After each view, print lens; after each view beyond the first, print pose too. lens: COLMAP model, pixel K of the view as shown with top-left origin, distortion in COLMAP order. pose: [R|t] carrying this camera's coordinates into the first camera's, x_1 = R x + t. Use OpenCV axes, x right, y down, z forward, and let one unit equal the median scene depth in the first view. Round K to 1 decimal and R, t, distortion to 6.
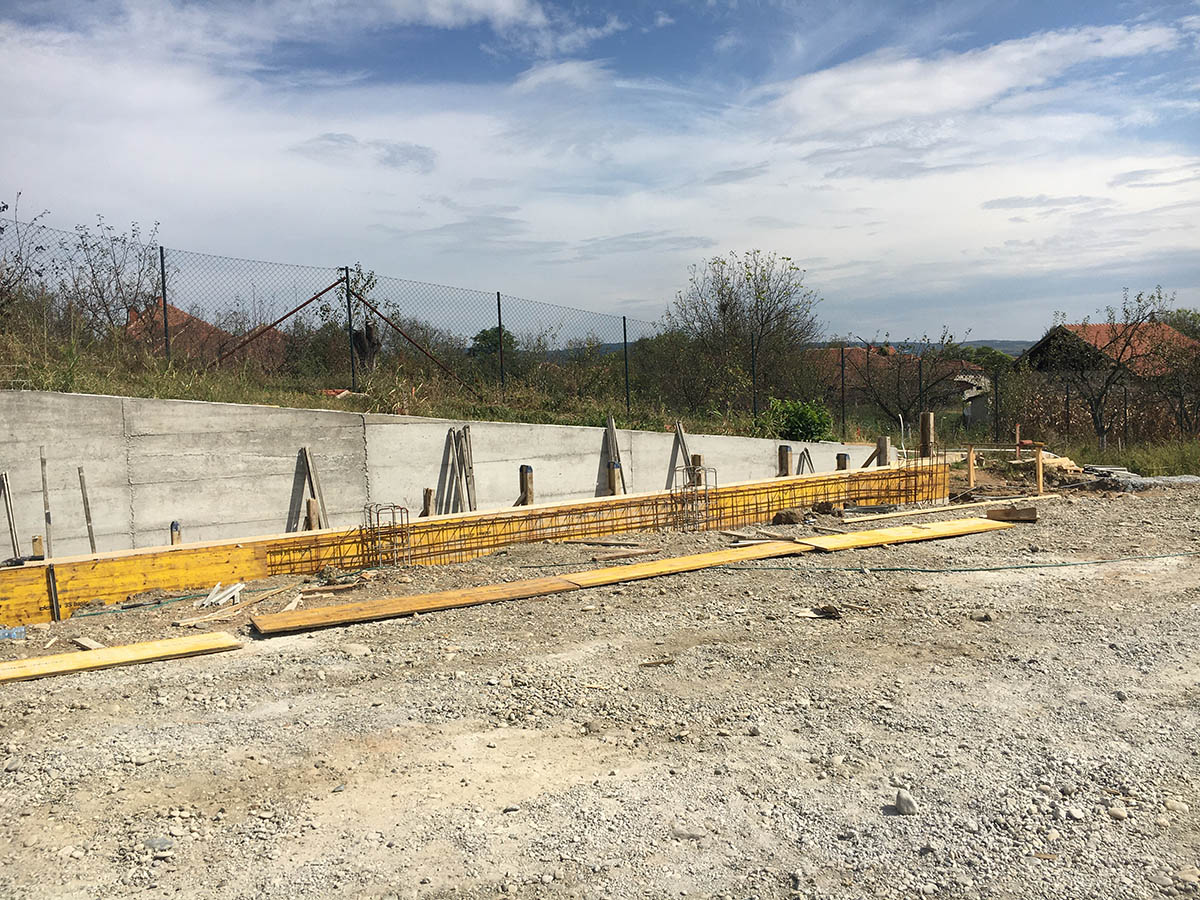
lens RADIAL K [[1013.2, 0, 600.4], [0, 1013.2, 450.7], [0, 0, 1]] dist [0.062986, -0.084528]
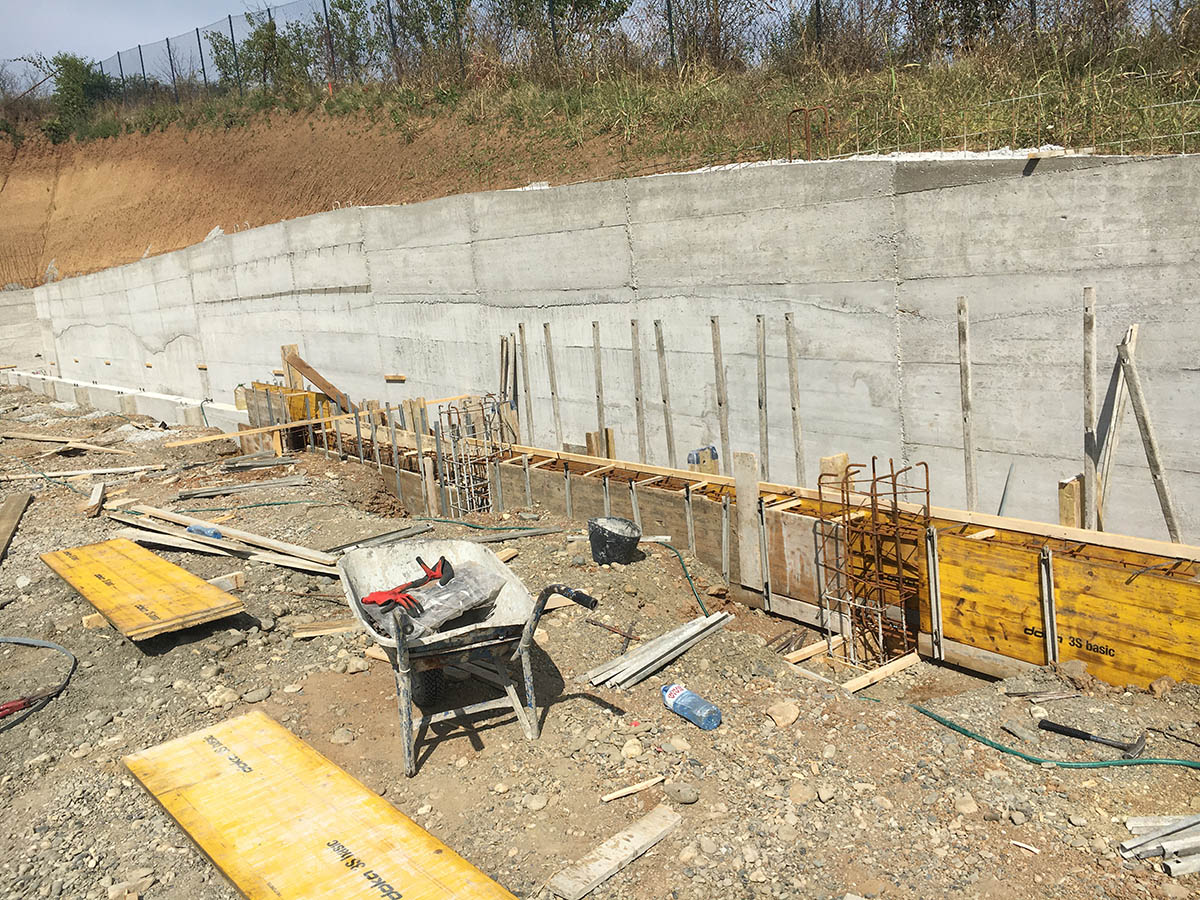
lens RADIAL K [[1013.2, 0, 601.8], [0, 1013.2, 444.1], [0, 0, 1]] dist [0.062986, -0.084528]
pose [[0.102753, 0.206934, -0.972944, -0.107240], [0.023626, 0.977338, 0.210363, -0.035228], [0.994426, -0.044602, 0.095536, 0.705336]]
